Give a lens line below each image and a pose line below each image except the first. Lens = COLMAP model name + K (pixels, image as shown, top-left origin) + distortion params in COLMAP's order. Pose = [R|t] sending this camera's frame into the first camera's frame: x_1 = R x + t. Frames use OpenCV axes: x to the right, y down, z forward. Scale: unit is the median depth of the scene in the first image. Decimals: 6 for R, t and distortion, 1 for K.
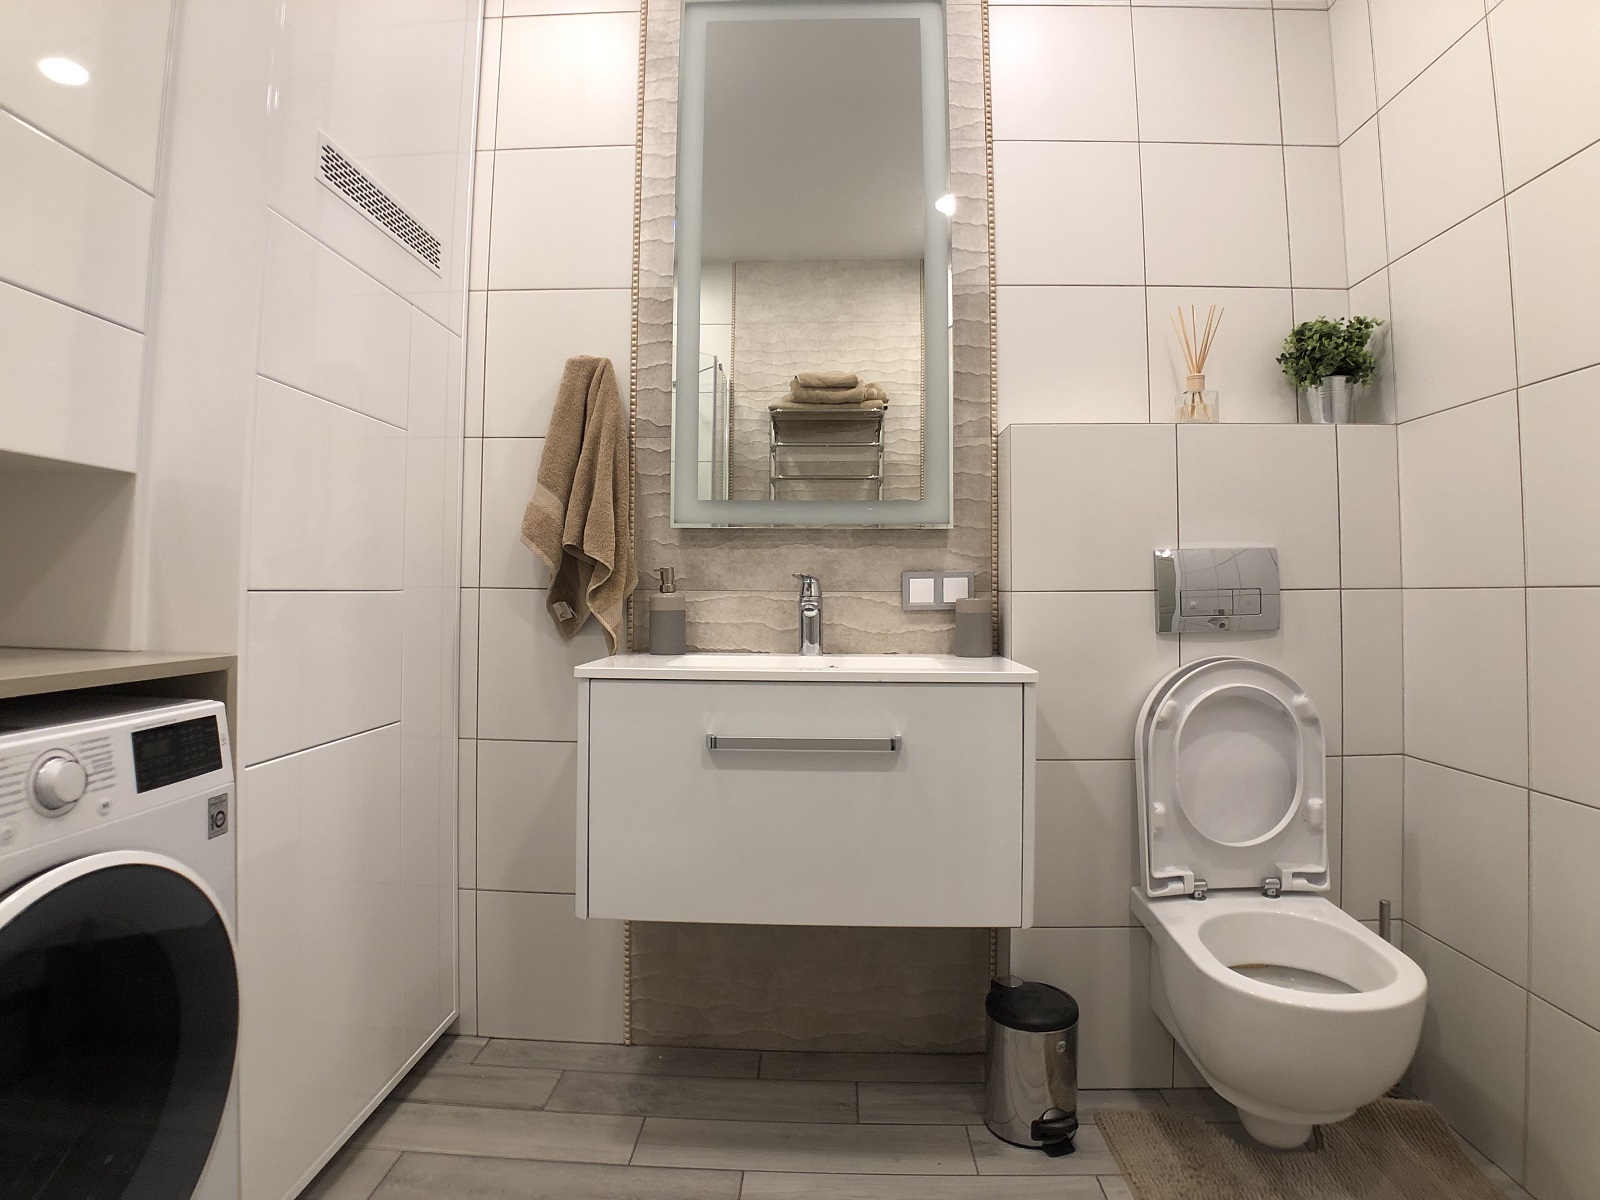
lens RADIAL K [[931.8, 0, 802.0], [0, 931.8, 568.5], [0, 0, 1]] dist [-0.073219, 0.021181]
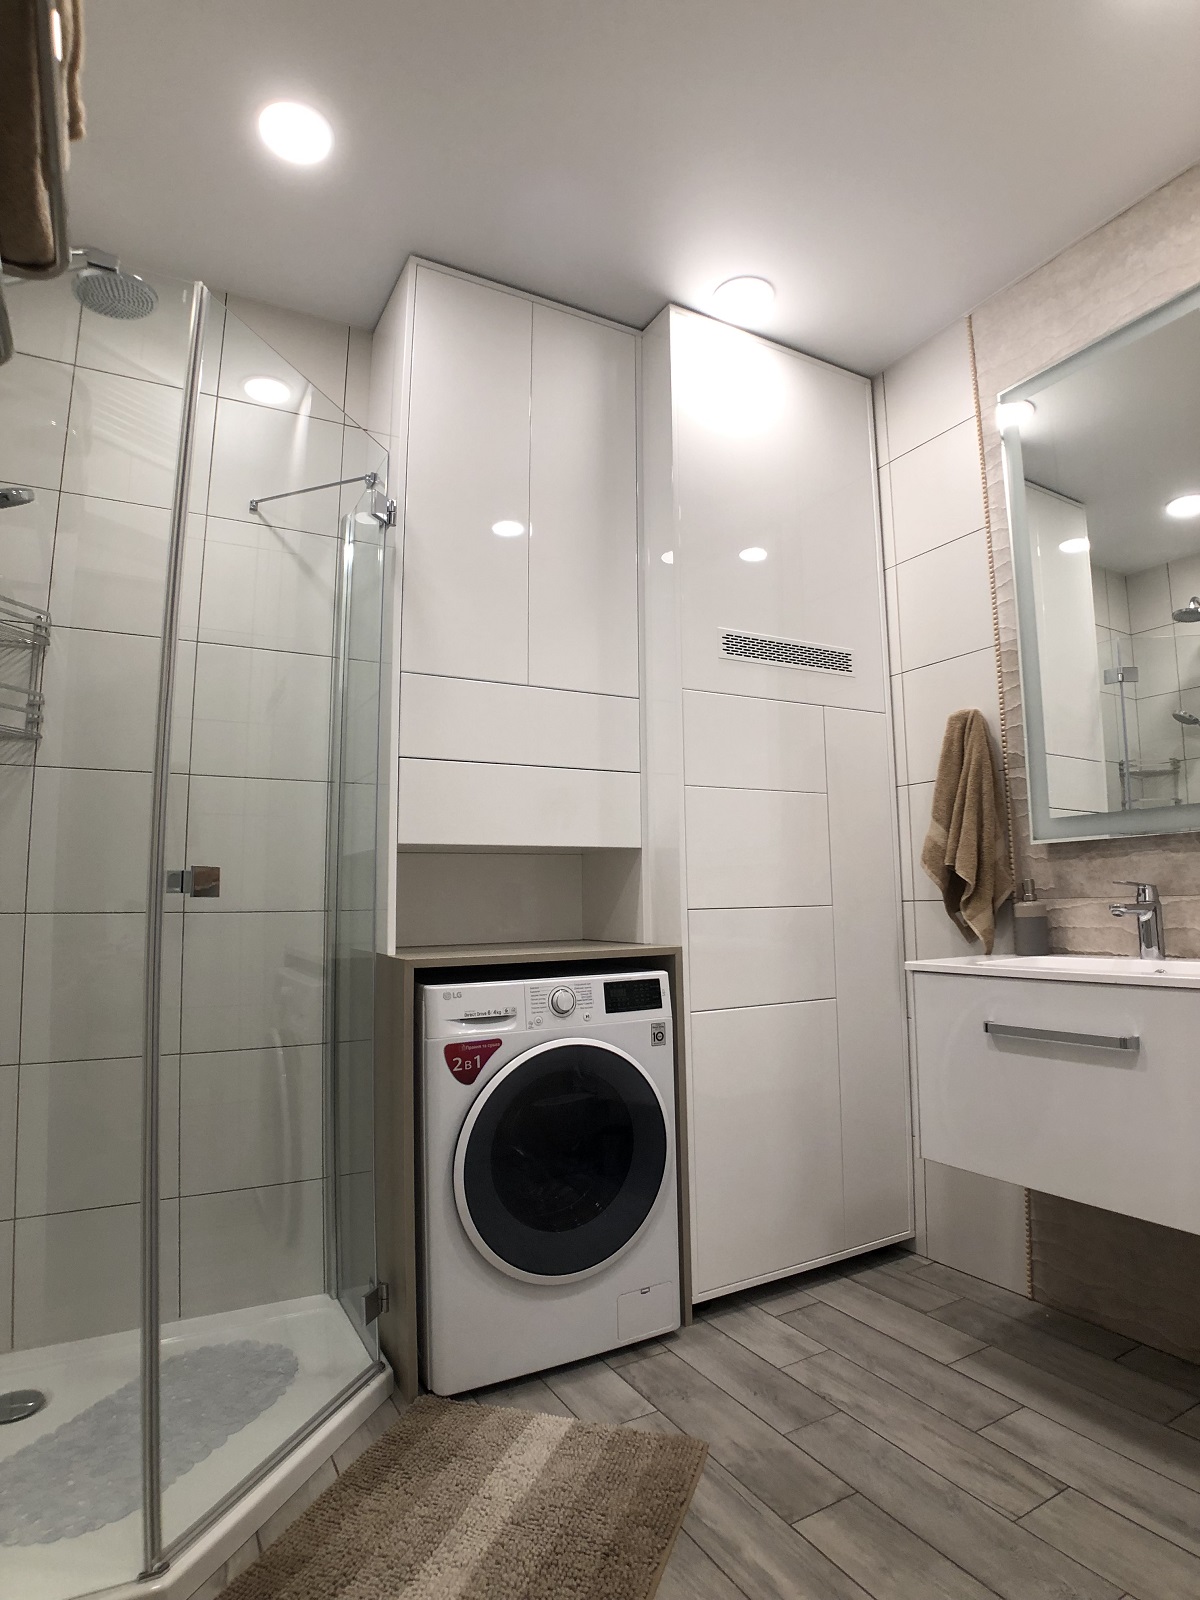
lens RADIAL K [[908.5, 0, 603.4], [0, 908.5, 802.9], [0, 0, 1]] dist [-0.067563, 0.001712]
pose [[0.512936, -0.112058, -0.851081, 0.548543], [0.044540, 0.993582, -0.103976, -0.003795], [0.857271, 0.015426, 0.514635, -0.028369]]
